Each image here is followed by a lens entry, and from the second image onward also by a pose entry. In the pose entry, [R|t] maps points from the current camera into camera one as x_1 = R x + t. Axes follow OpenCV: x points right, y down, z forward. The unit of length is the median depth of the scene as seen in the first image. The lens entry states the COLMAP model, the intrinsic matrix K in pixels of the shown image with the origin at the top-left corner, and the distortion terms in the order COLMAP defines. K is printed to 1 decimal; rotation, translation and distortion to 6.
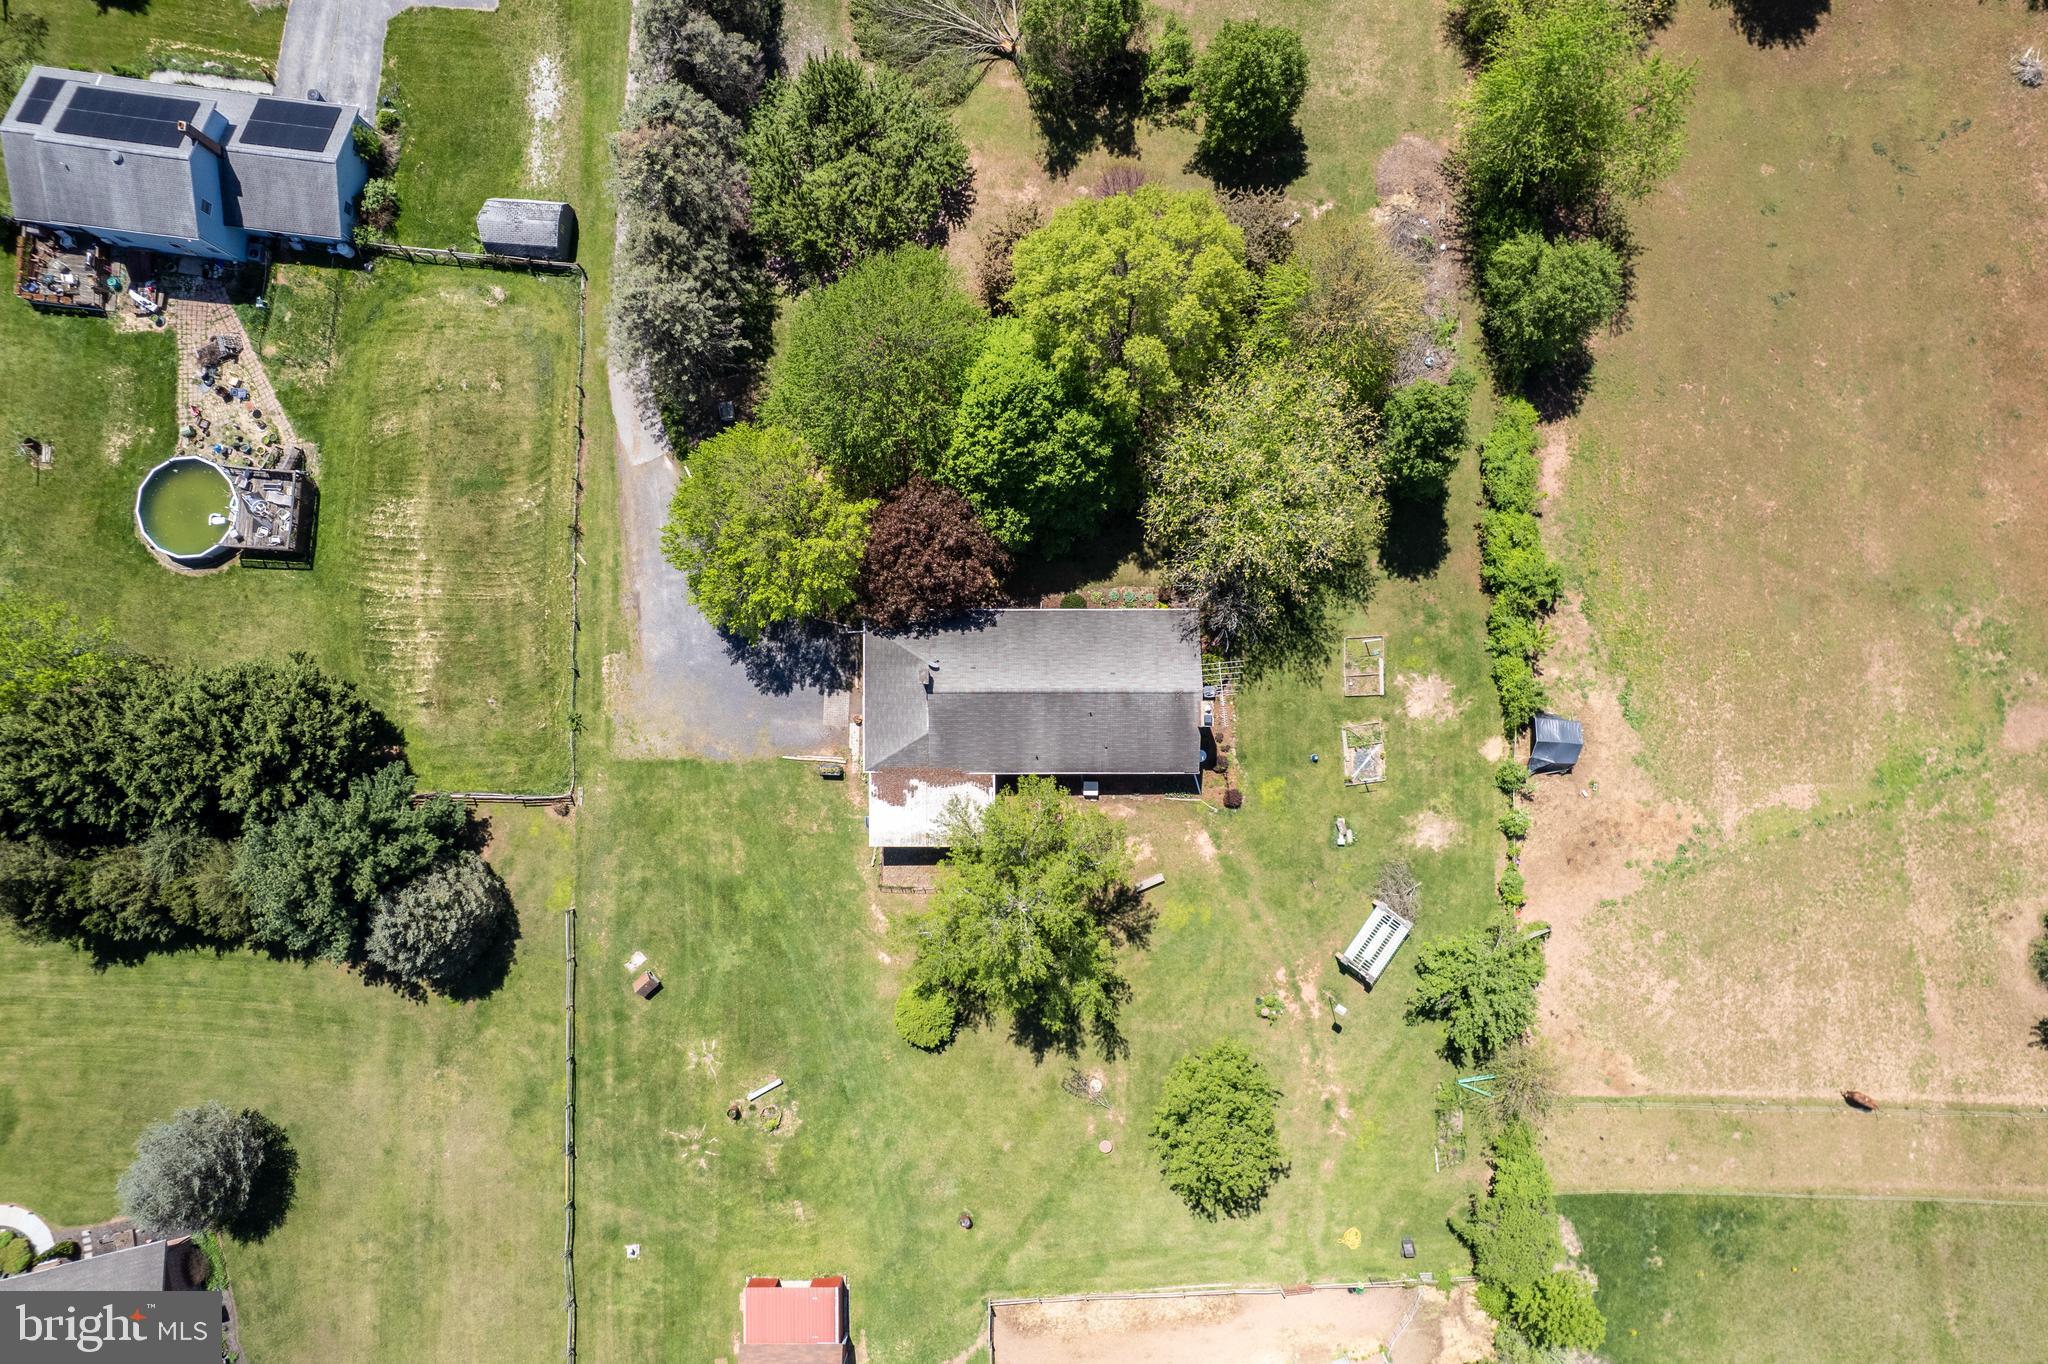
lens RADIAL K [[1315.0, 0, 1035.6], [0, 1315.0, 682.2], [0, 0, 1]] dist [-0.078016, 0.072146]
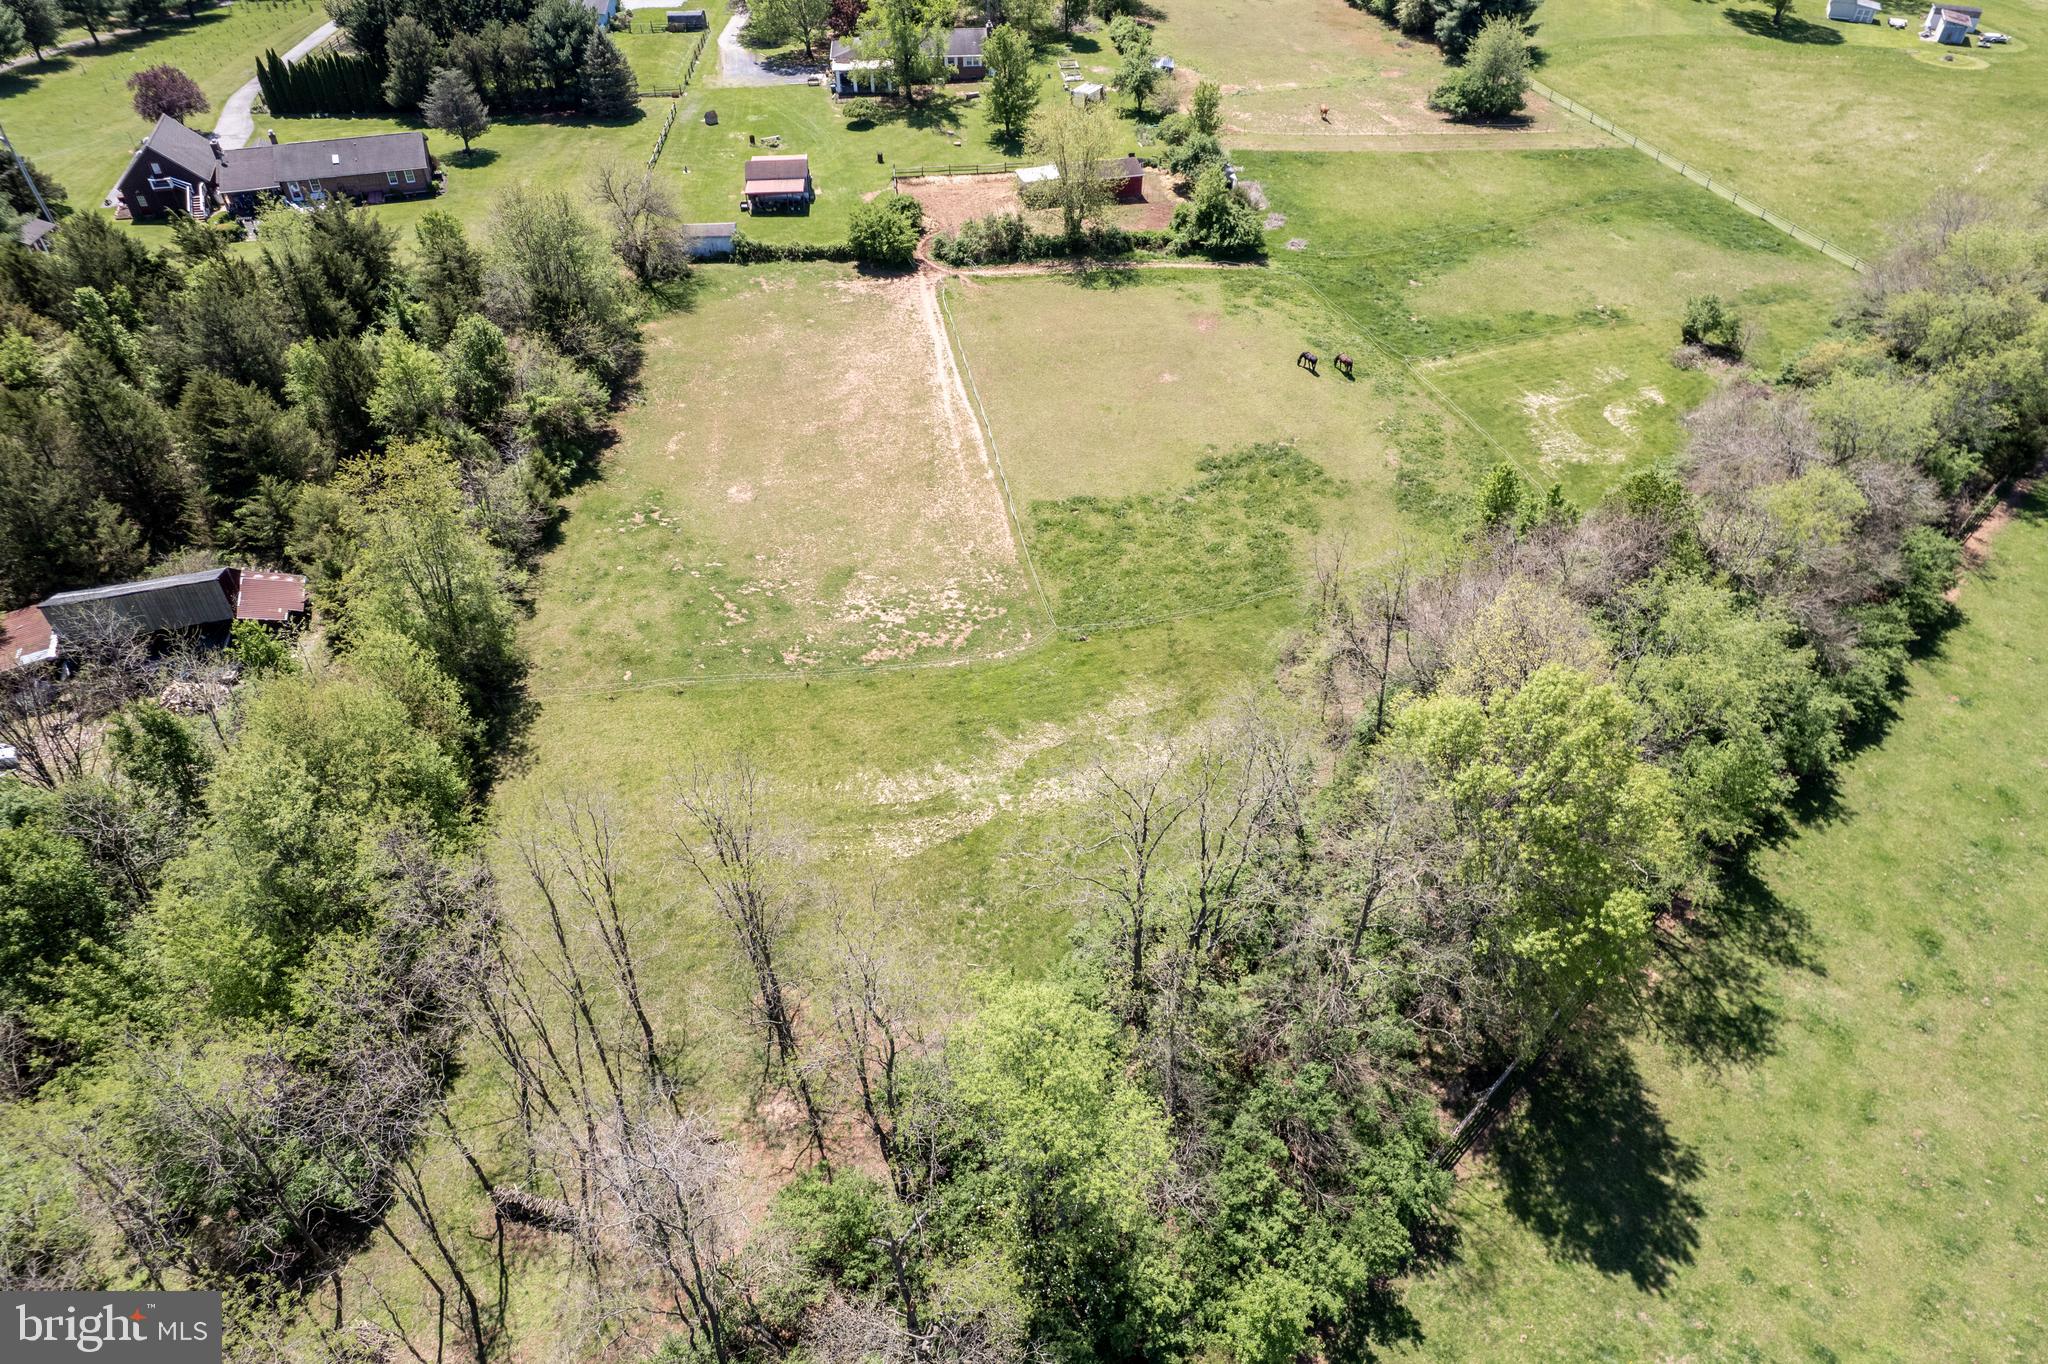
lens RADIAL K [[1338.1, 0, 1024.0], [0, 1338.1, 682.0], [0, 0, 1]] dist [-0.080936, 0.076307]
pose [[0.996072, -0.049921, 0.073131, -0.025769], [0.087908, 0.656415, -0.749261, 2.229694], [-0.010600, 0.752747, 0.658225, 0.348353]]
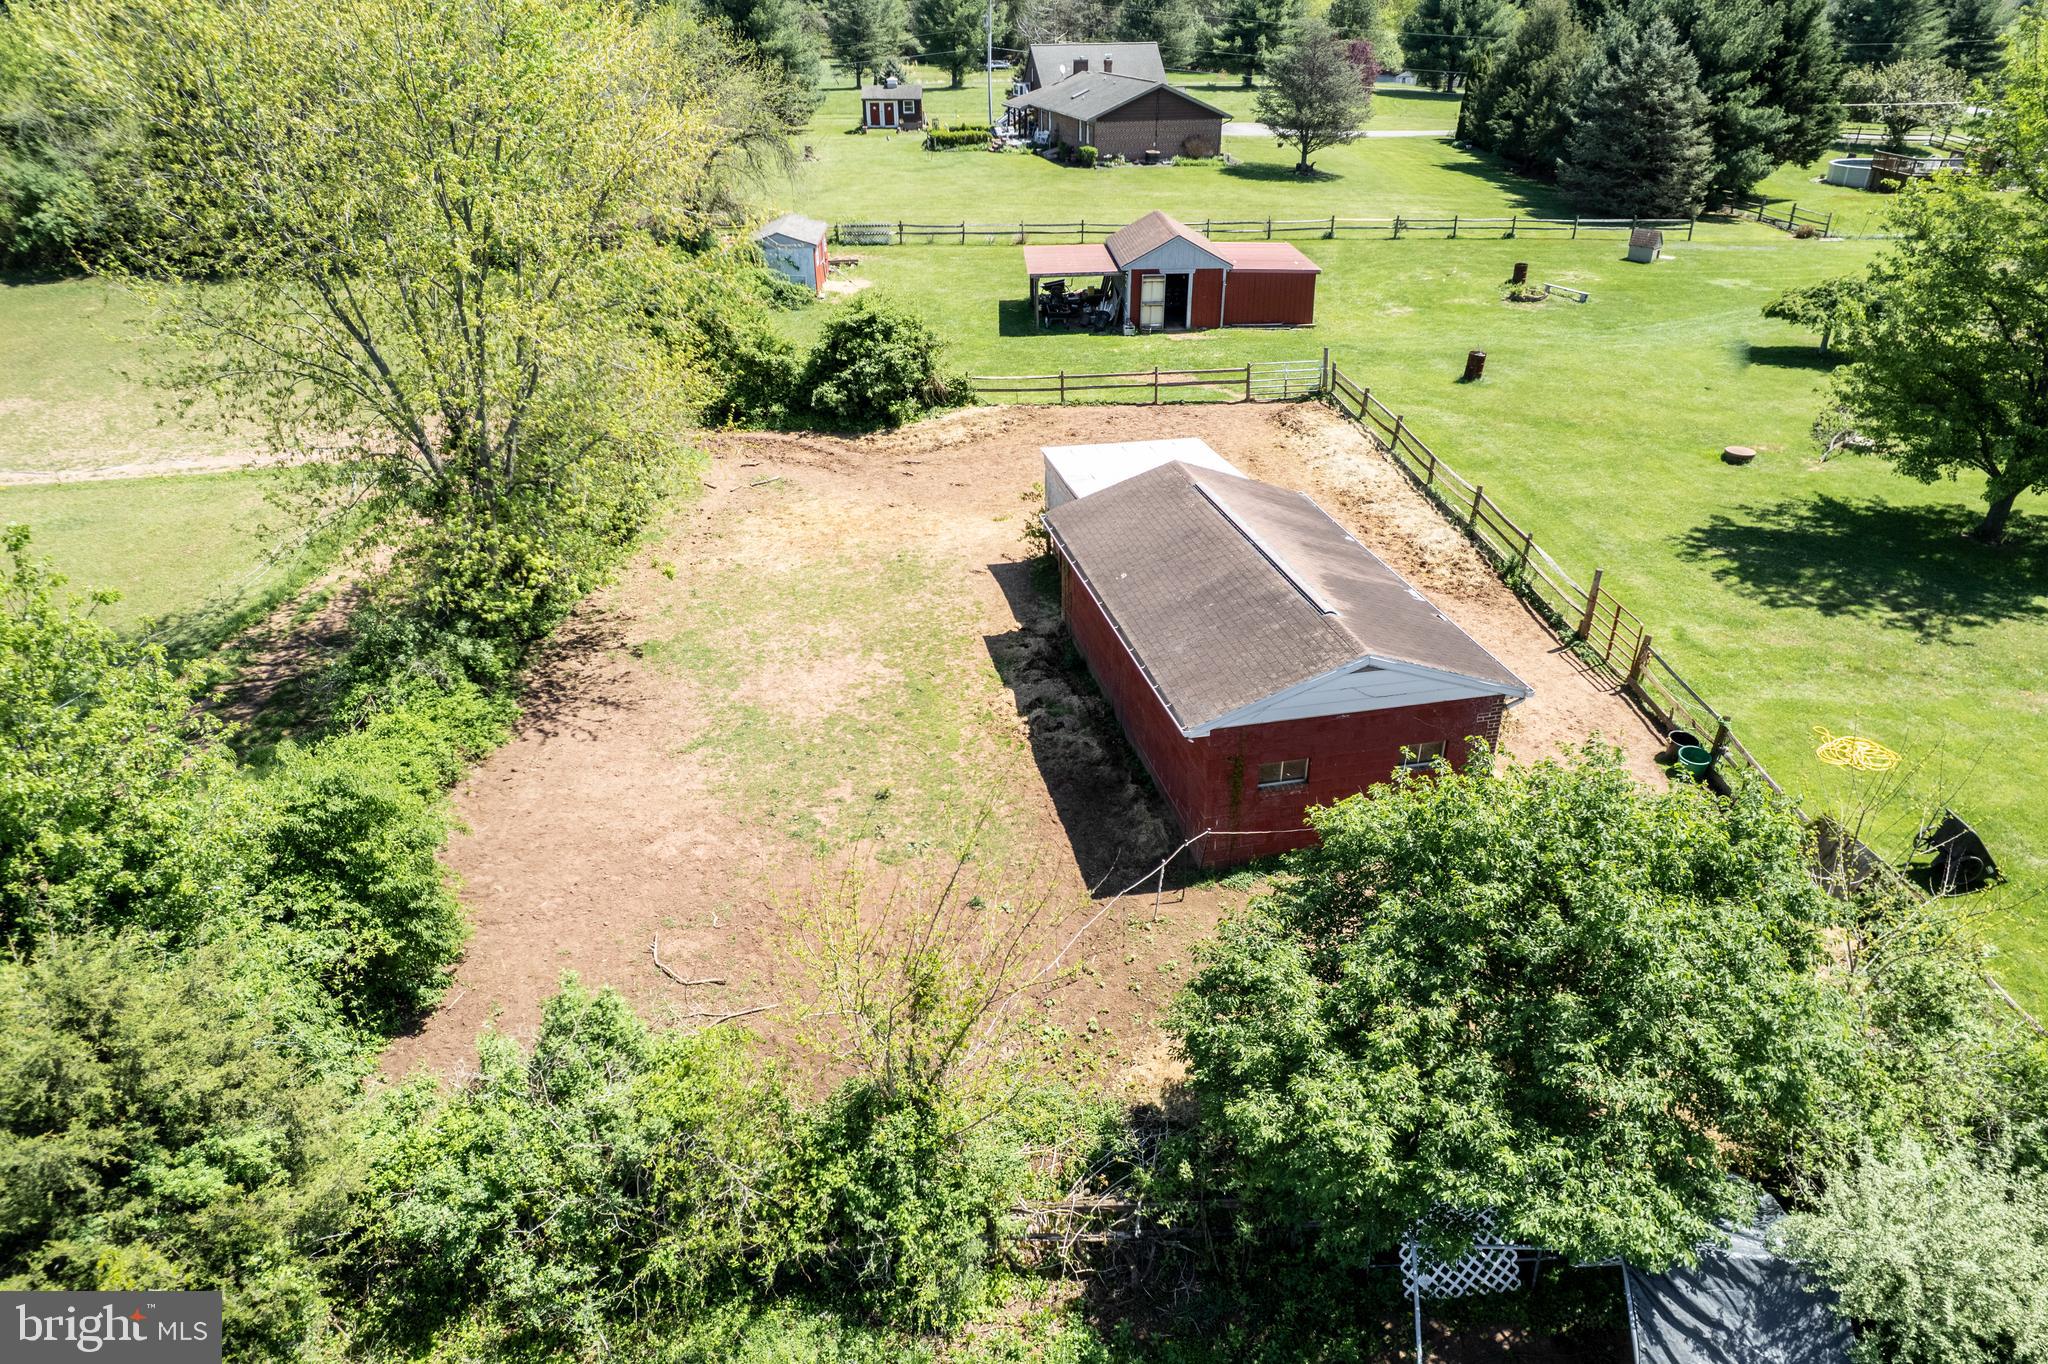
lens RADIAL K [[1304.0, 0, 1025.1], [0, 1304.0, 727.0], [0, 0, 1]] dist [-0.048655, 0.001186]
pose [[0.028948, 0.499978, -0.865554, 0.469069], [-0.999014, 0.043634, -0.008207, 0.603205], [0.033664, 0.864938, 0.500748, 0.850764]]
